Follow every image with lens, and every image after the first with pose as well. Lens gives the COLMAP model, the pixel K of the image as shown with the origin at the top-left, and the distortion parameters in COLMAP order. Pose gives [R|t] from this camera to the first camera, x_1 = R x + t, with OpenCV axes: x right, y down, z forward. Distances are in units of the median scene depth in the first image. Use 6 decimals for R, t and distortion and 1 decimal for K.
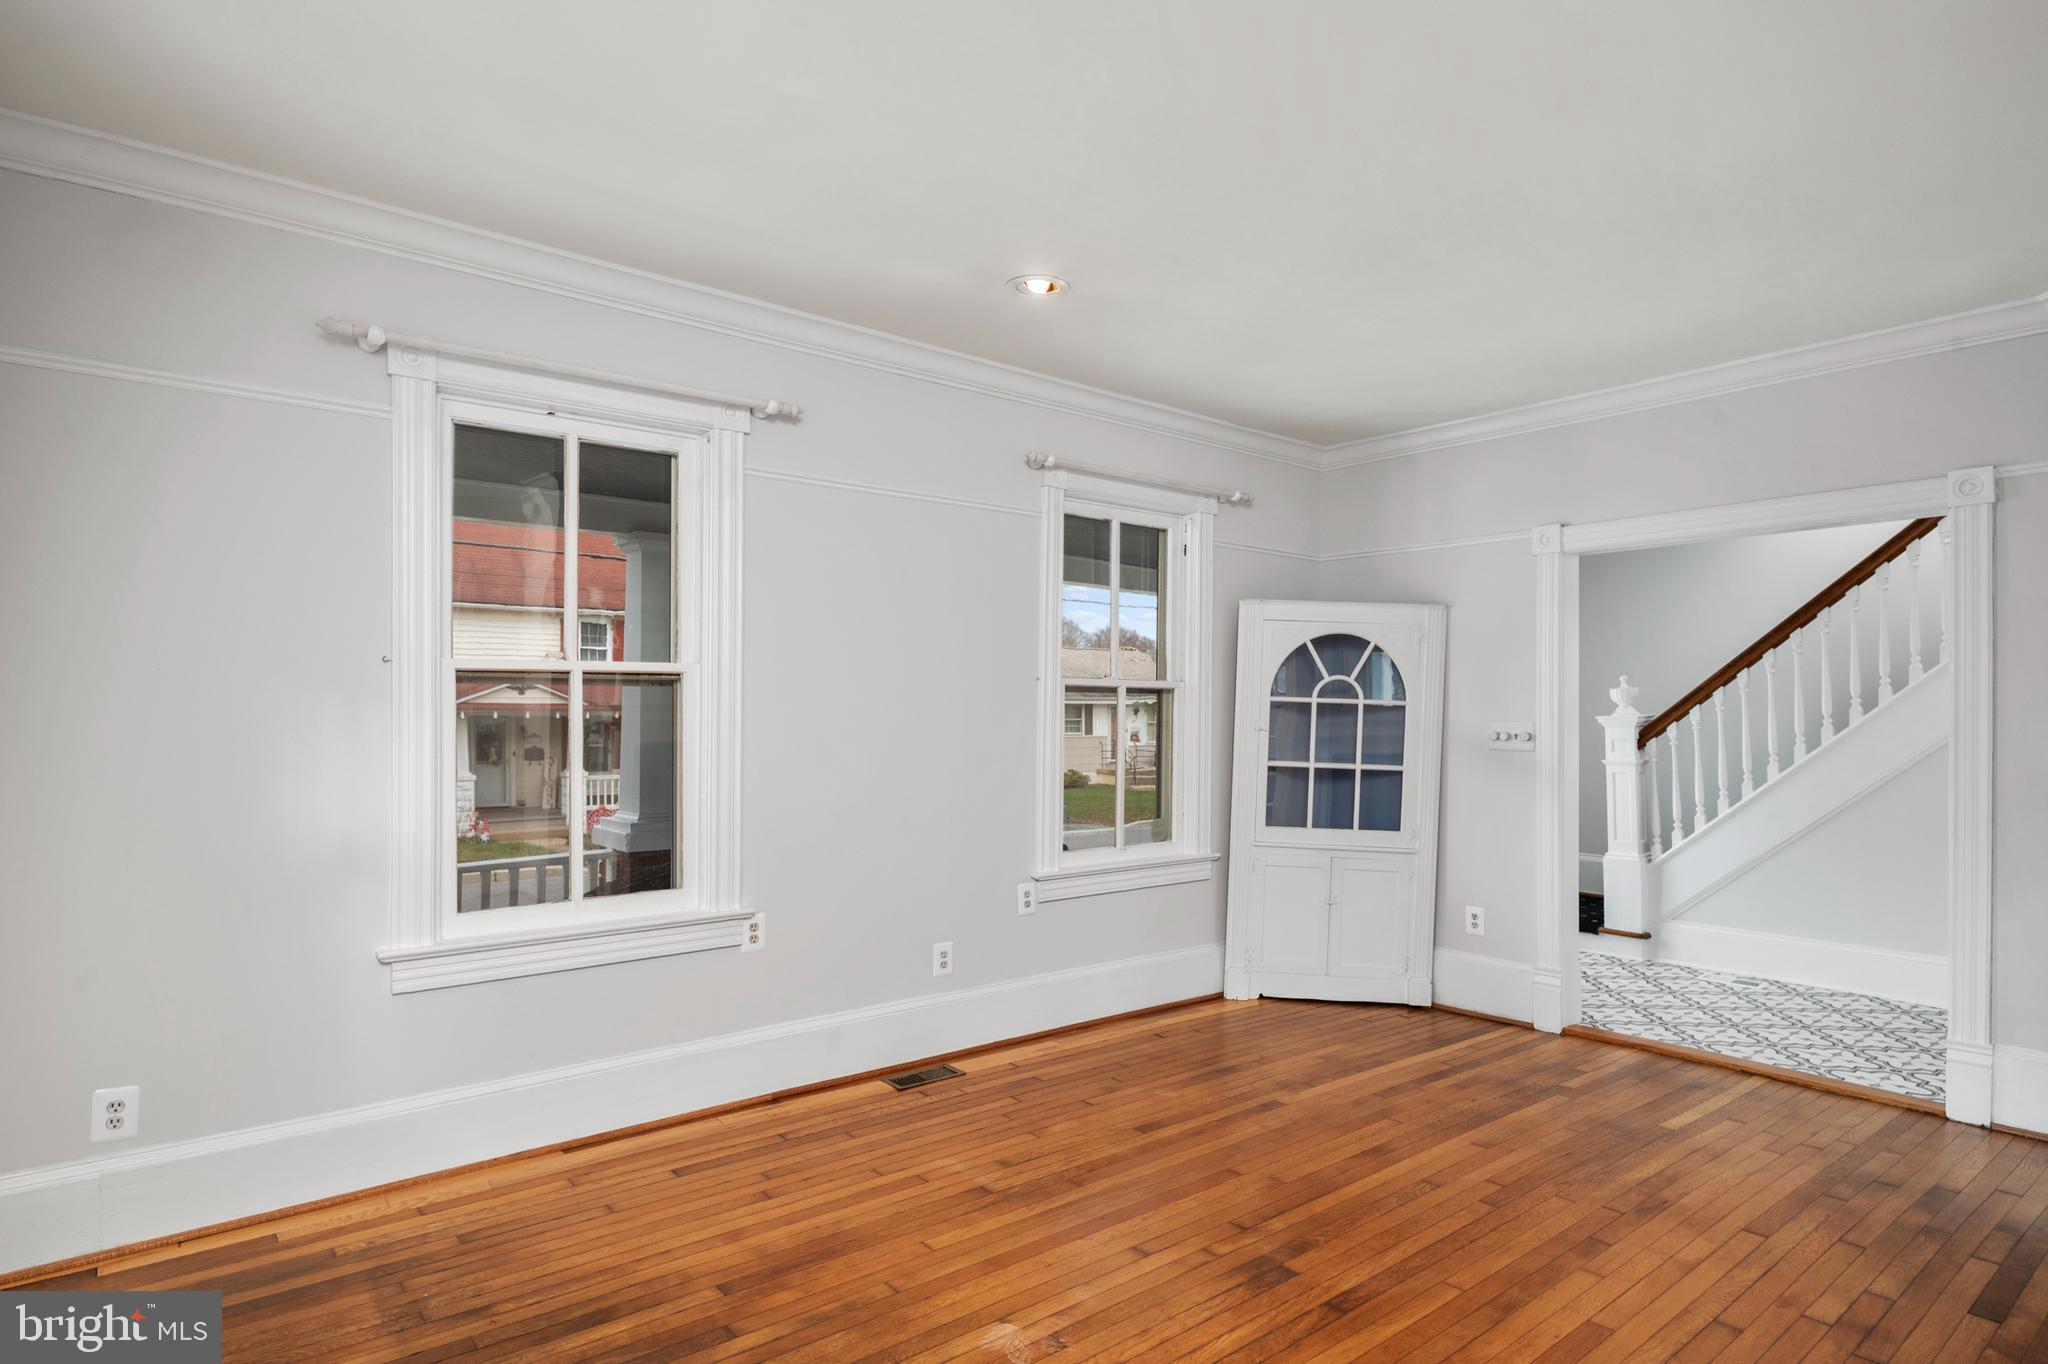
lens RADIAL K [[1107.2, 0, 1021.7], [0, 1107.2, 695.6], [0, 0, 1]] dist [-0.009581, 0.000148]
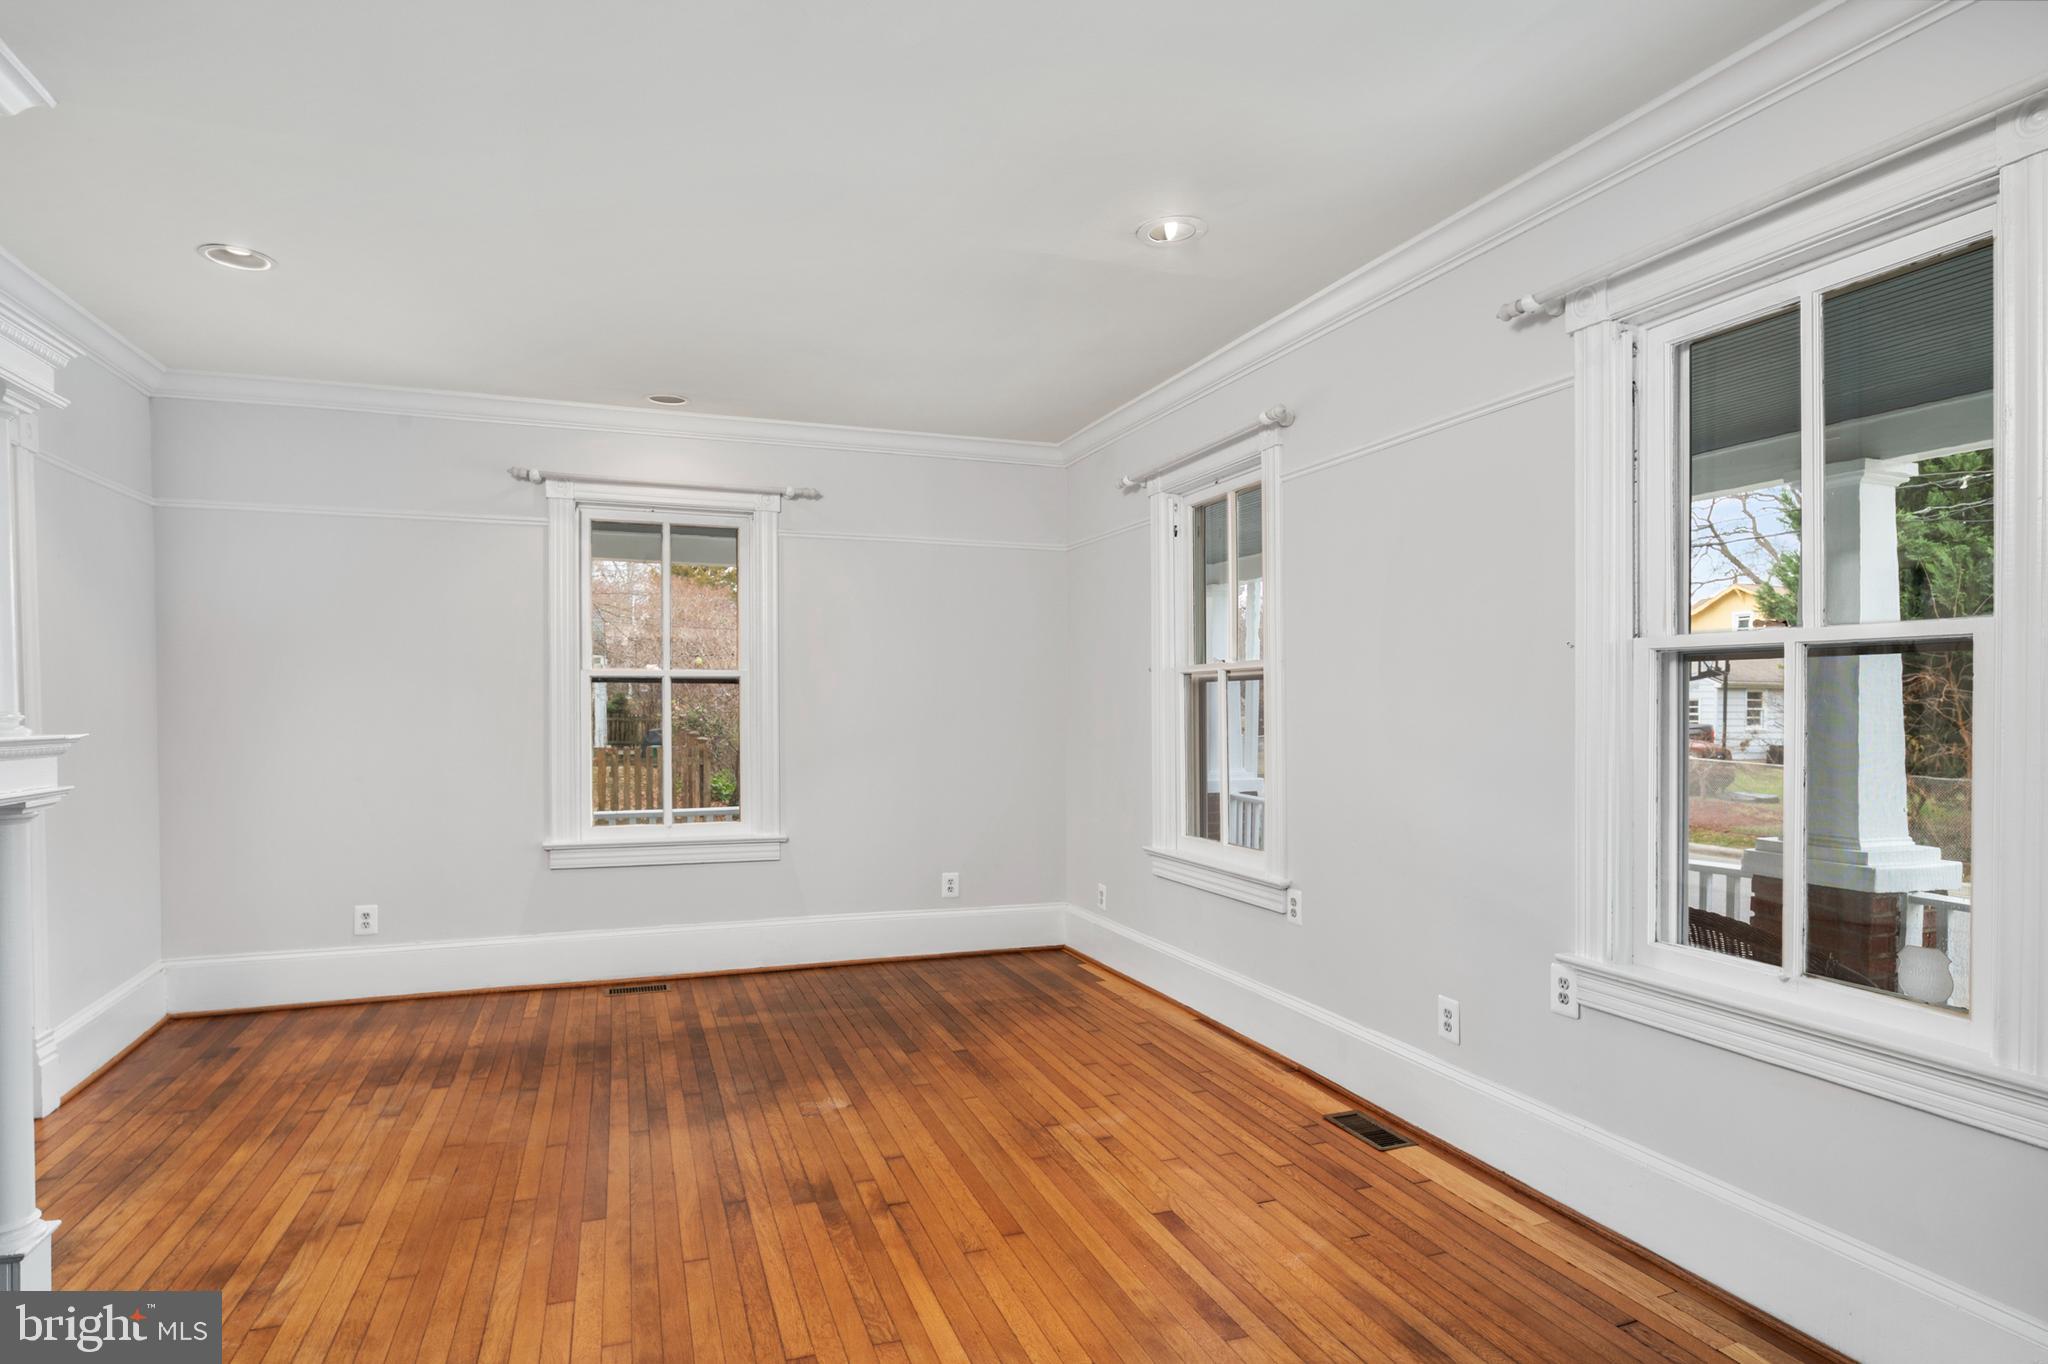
lens RADIAL K [[1107.2, 0, 1019.5], [0, 1107.2, 702.0], [0, 0, 1]] dist [-0.009581, 0.000148]
pose [[-0.321897, -0.004126, -0.946766, 0.815884], [0.013065, 0.999876, -0.008799, 0.021631], [0.946684, -0.015202, -0.321804, 1.046536]]
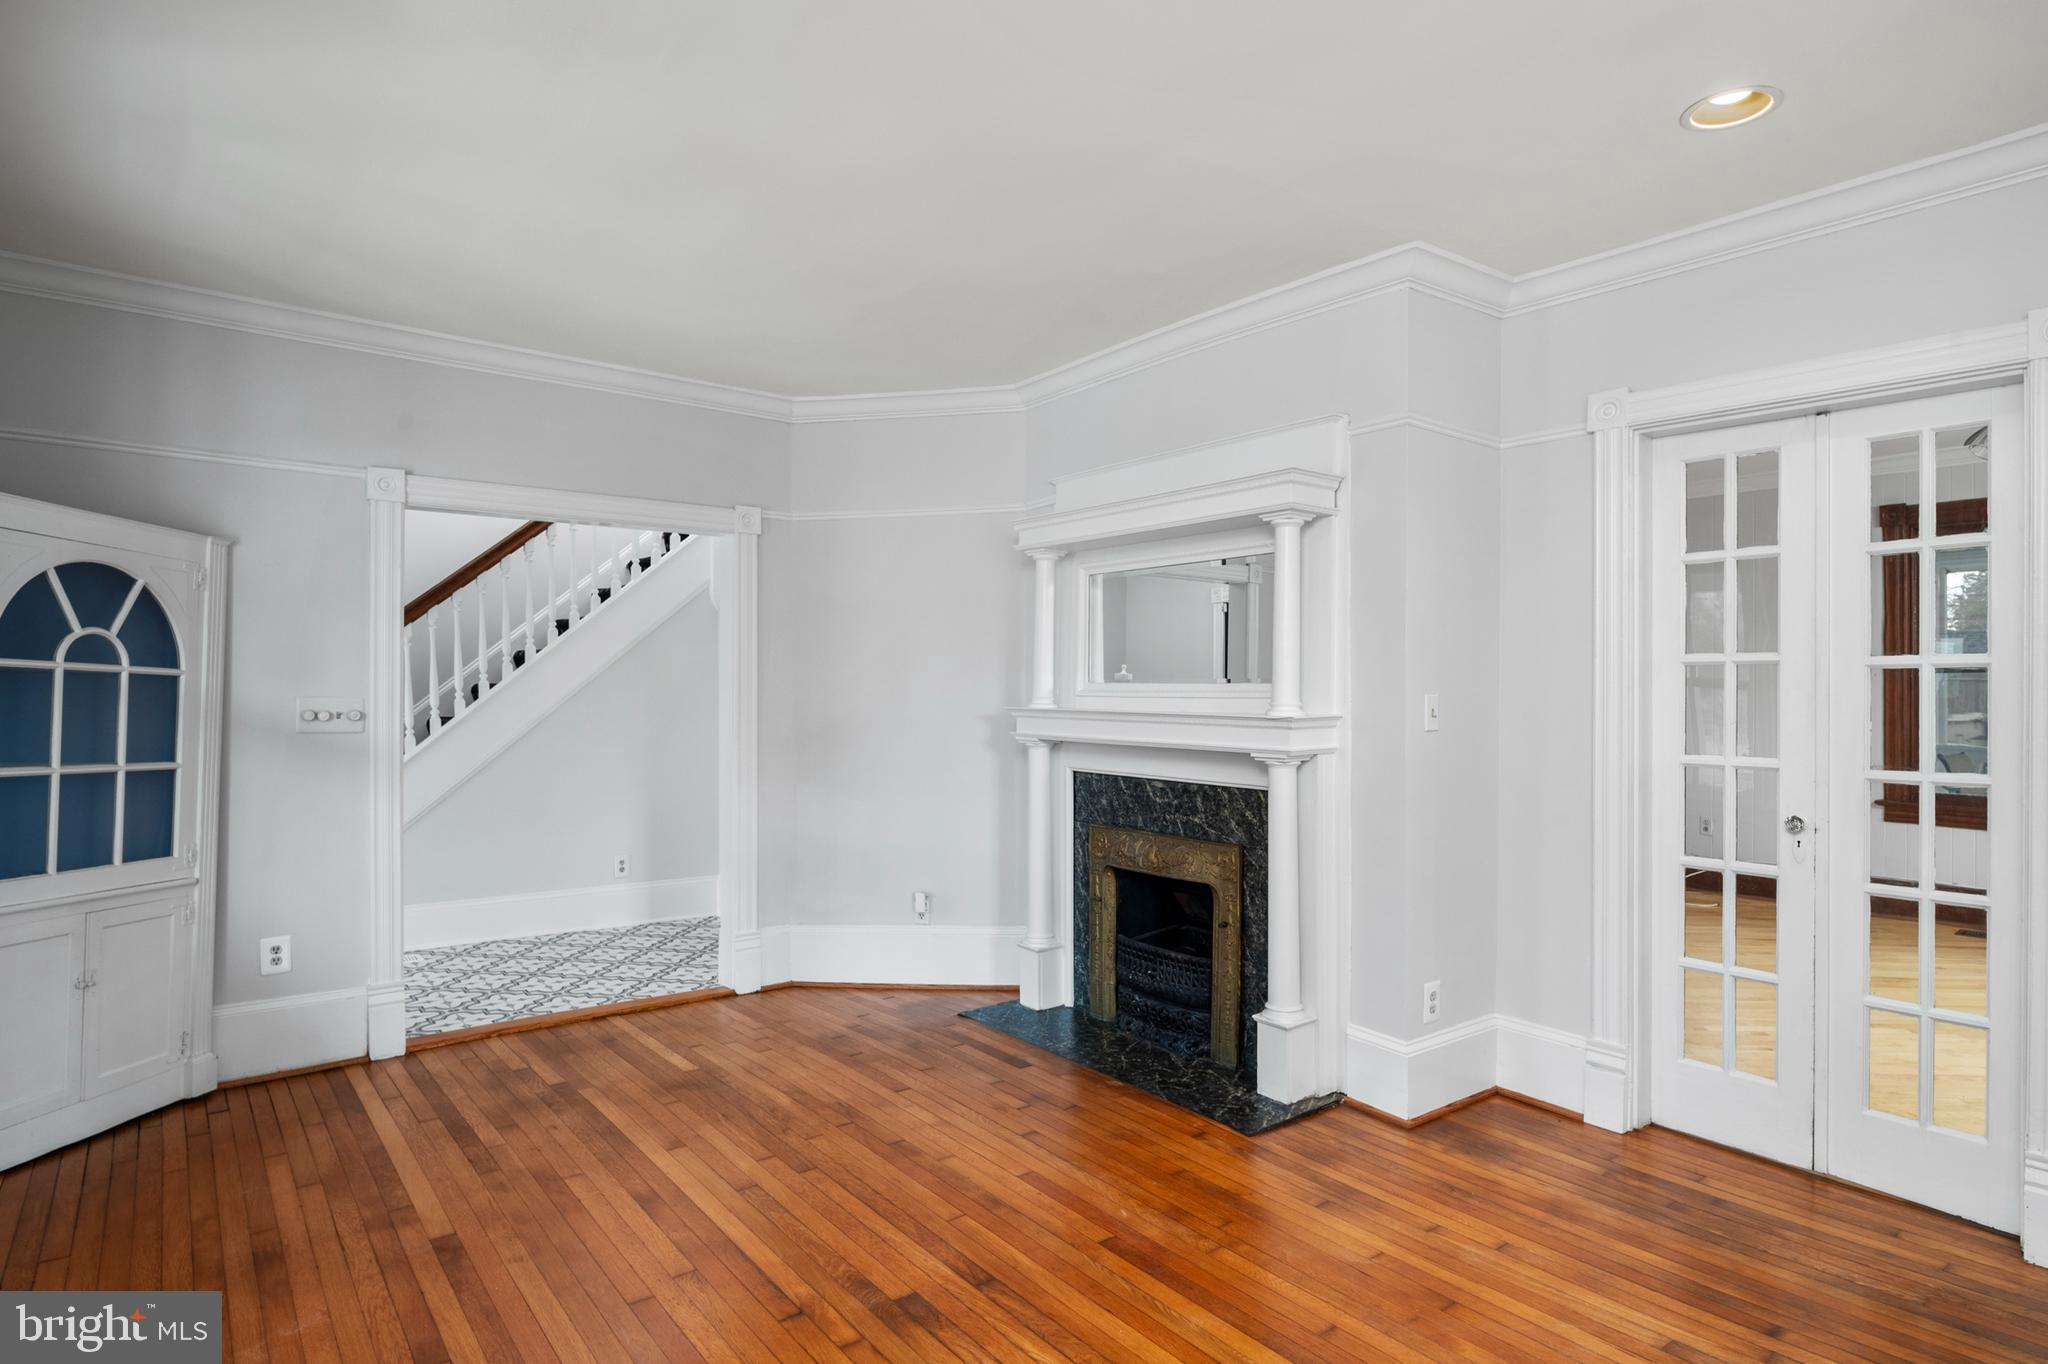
lens RADIAL K [[1107.2, 0, 1021.6], [0, 1107.2, 673.5], [0, 0, 1]] dist [-0.009581, 0.000148]
pose [[0.019854, 0.012966, 0.999719, -0.453771], [-0.019083, 0.999739, -0.012587, 0.008081], [-0.999621, -0.018828, 0.020096, 0.597722]]
